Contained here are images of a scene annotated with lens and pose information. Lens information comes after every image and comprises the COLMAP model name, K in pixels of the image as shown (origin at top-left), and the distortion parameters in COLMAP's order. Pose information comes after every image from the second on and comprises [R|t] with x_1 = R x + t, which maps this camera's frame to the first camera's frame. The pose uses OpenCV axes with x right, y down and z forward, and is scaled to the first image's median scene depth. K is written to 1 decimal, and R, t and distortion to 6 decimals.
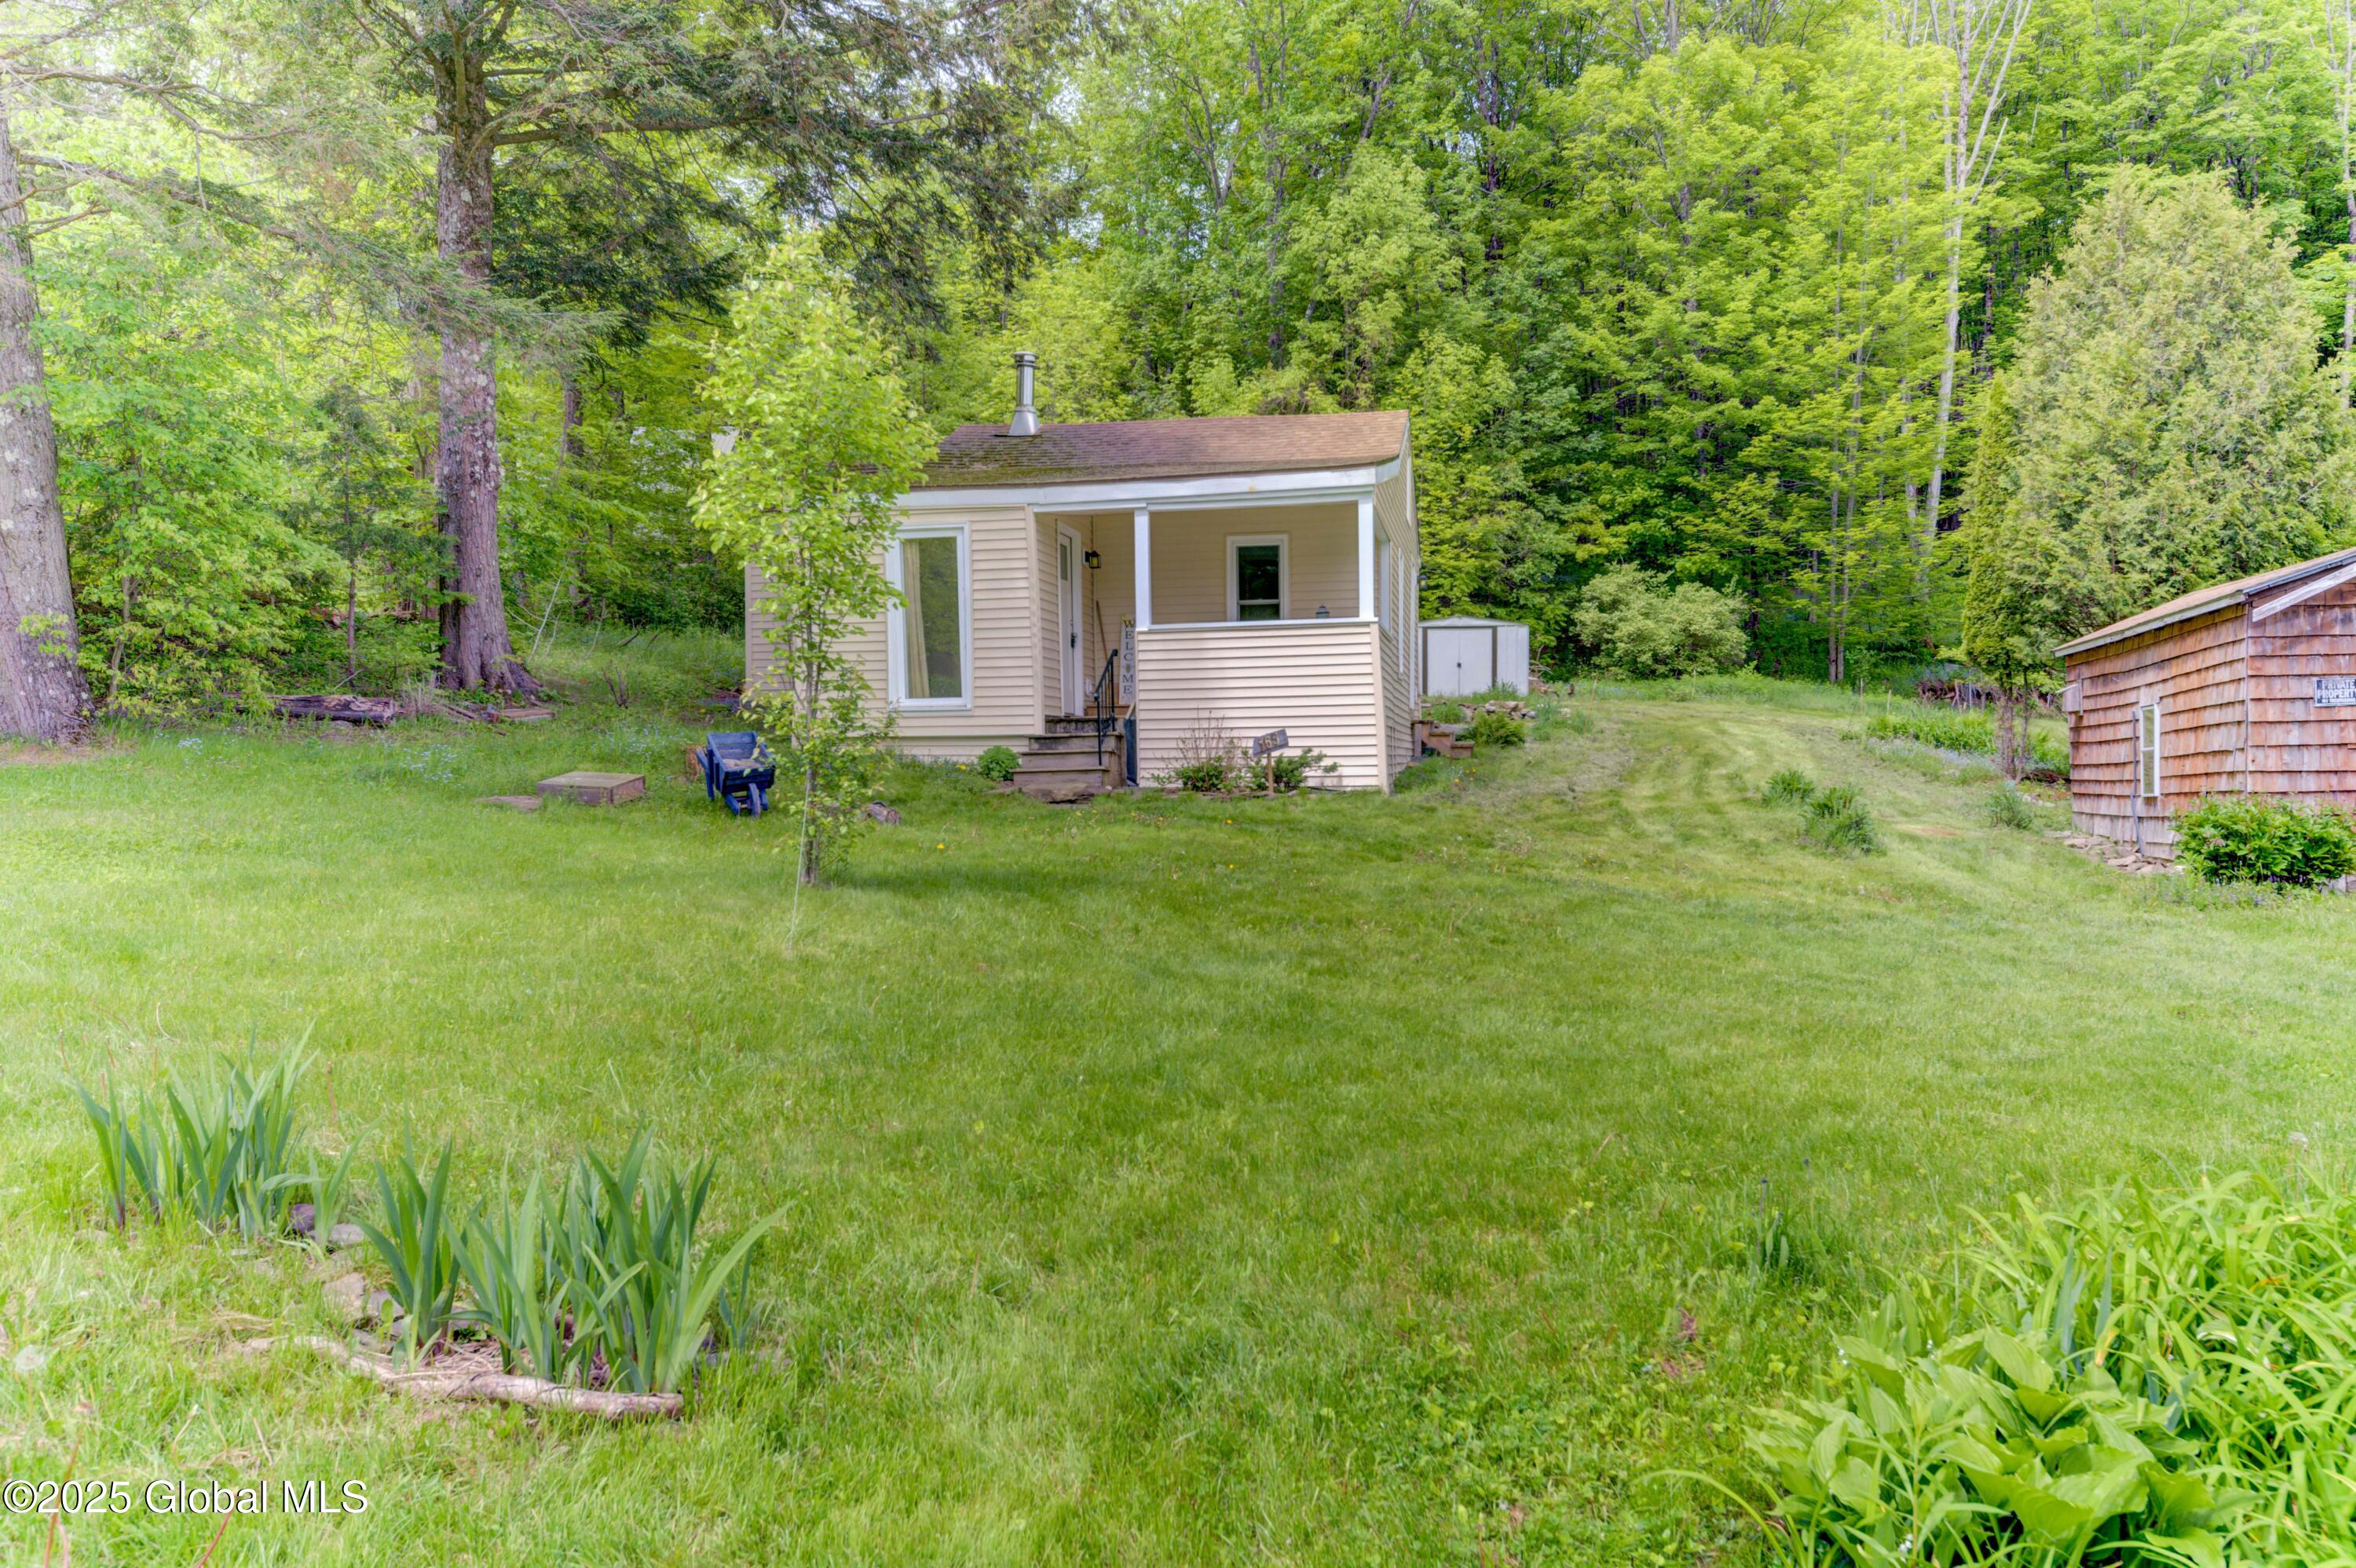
lens RADIAL K [[1558.1, 0, 1176.4], [0, 1558.1, 773.5], [0, 0, 1]] dist [0.005358, -0.000449]
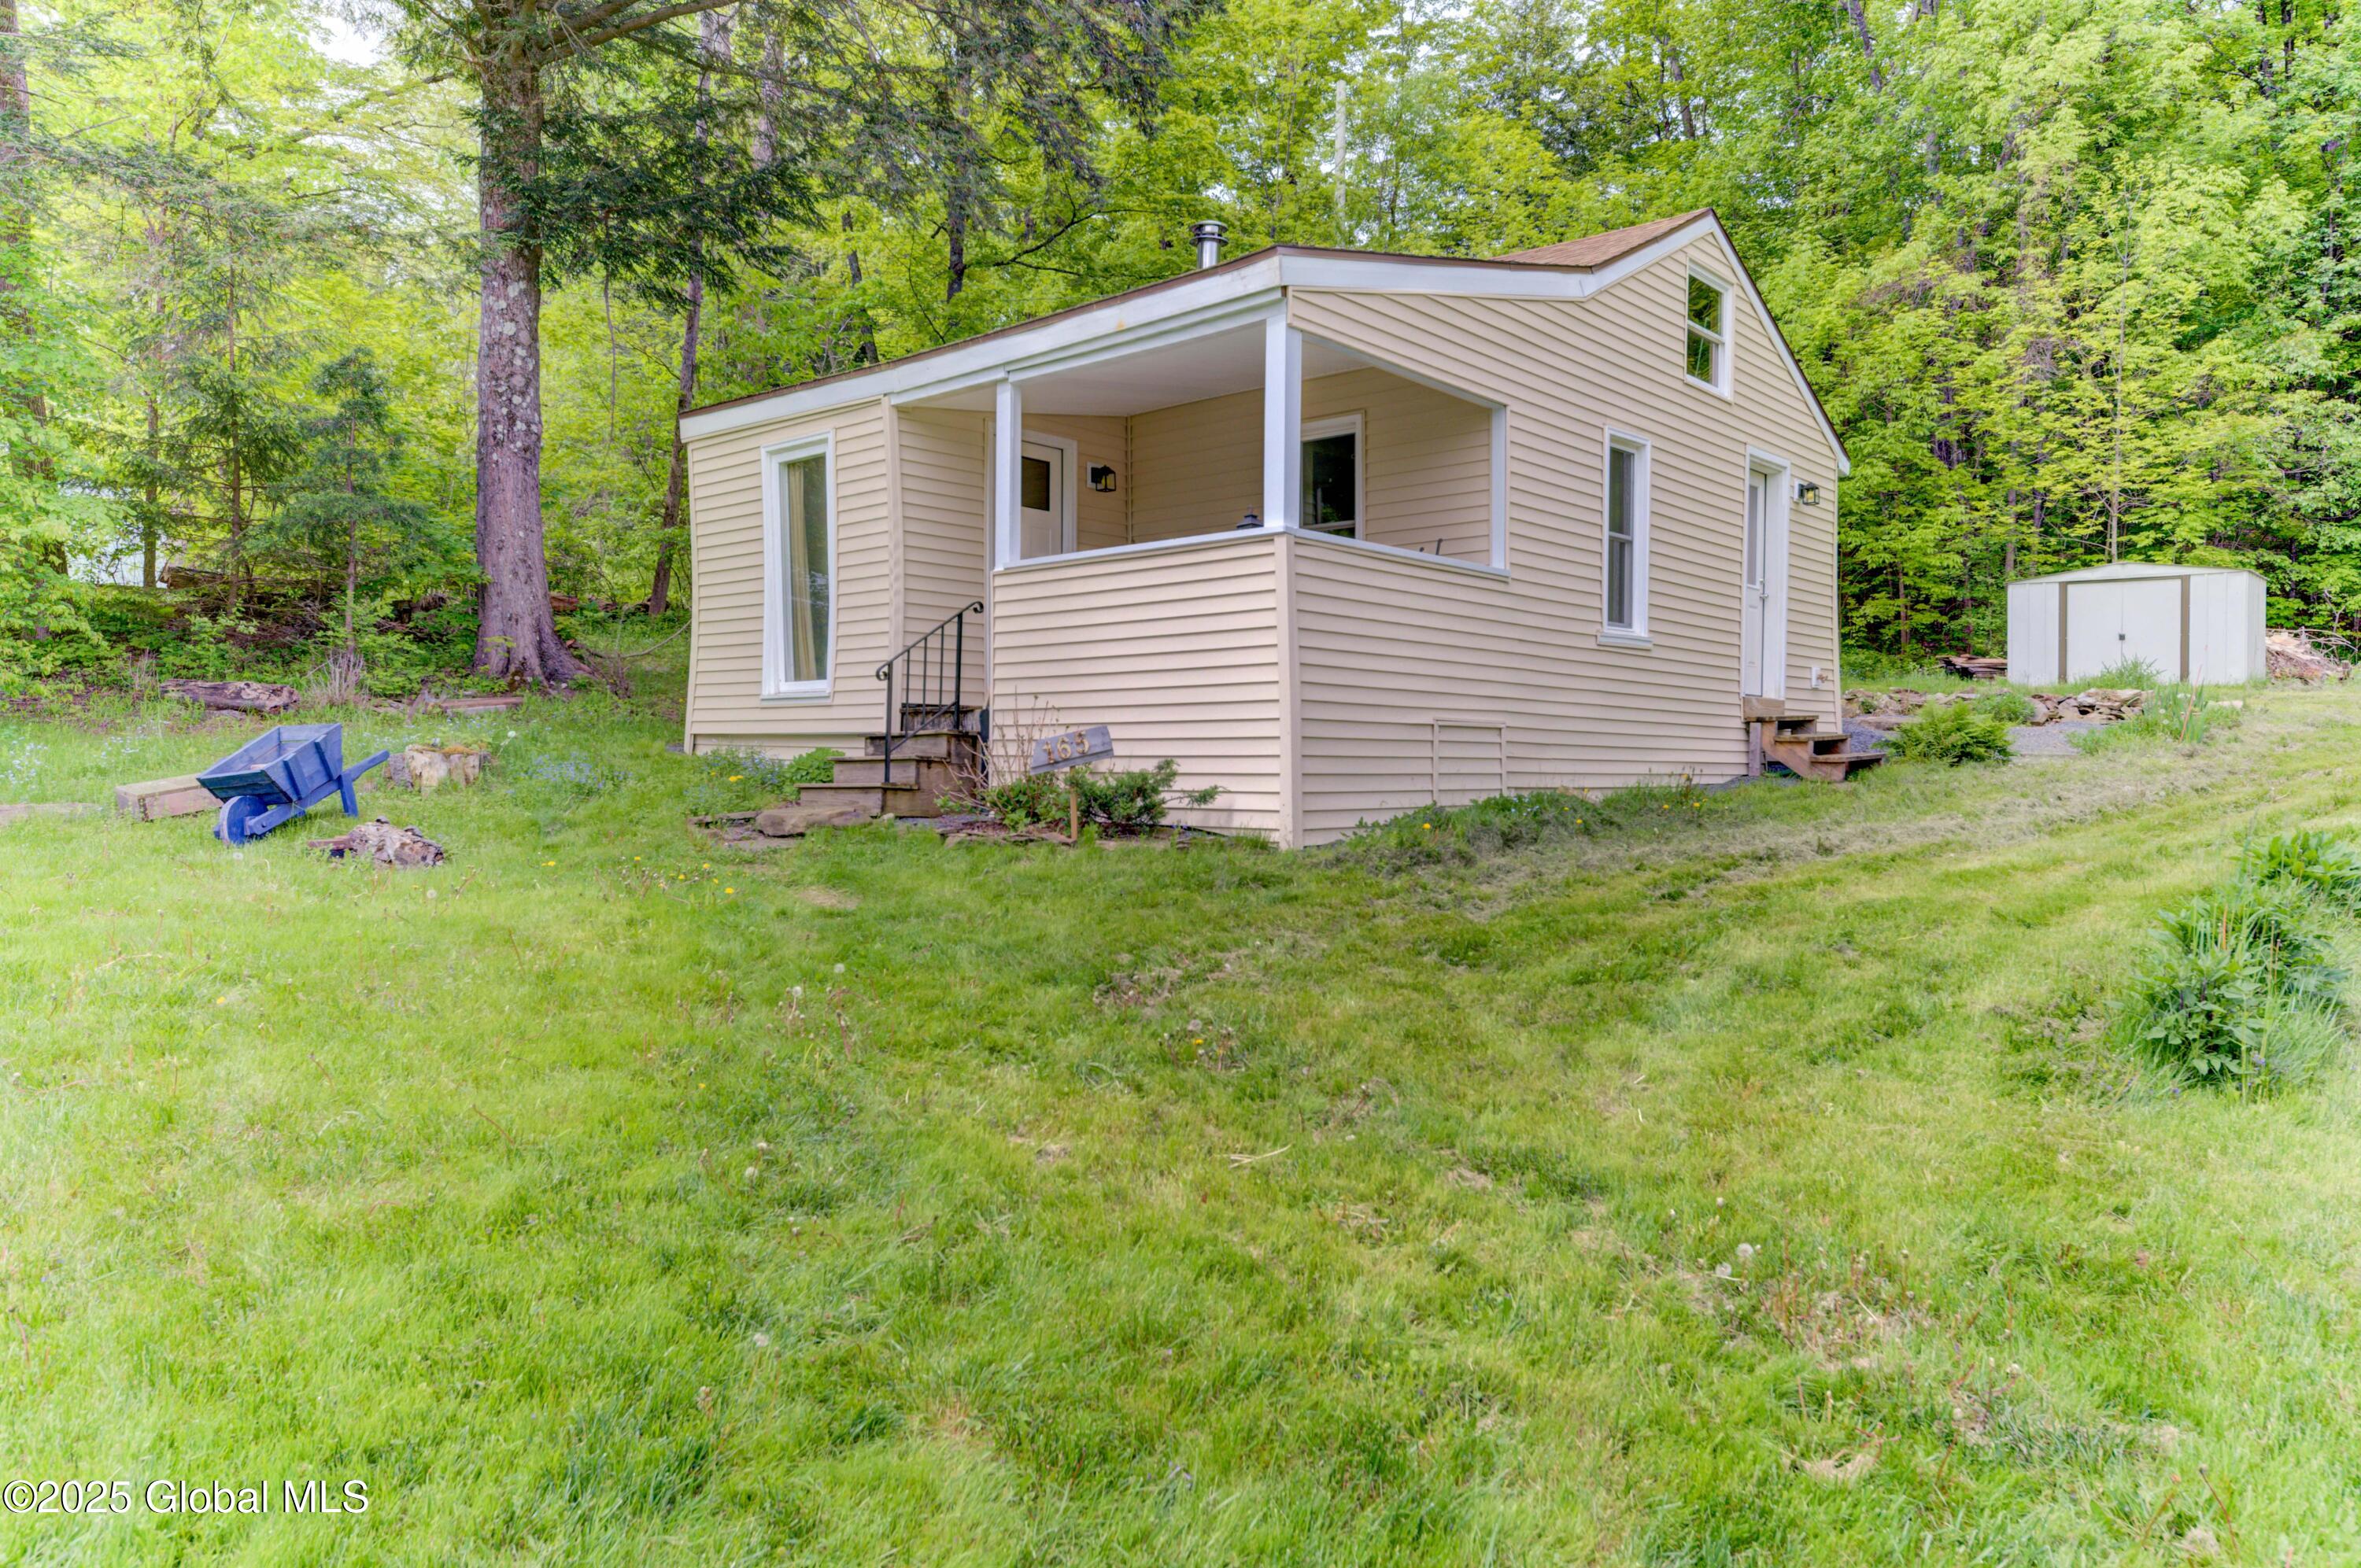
lens RADIAL K [[1530.0, 0, 1153.3], [0, 1530.0, 746.8], [0, 0, 1]] dist [0.006169, -0.005388]
pose [[0.854877, 0.013082, -0.518666, 0.324016], [-0.022343, 0.999683, -0.011612, -0.012502], [0.518350, 0.021516, 0.854898, 0.451642]]
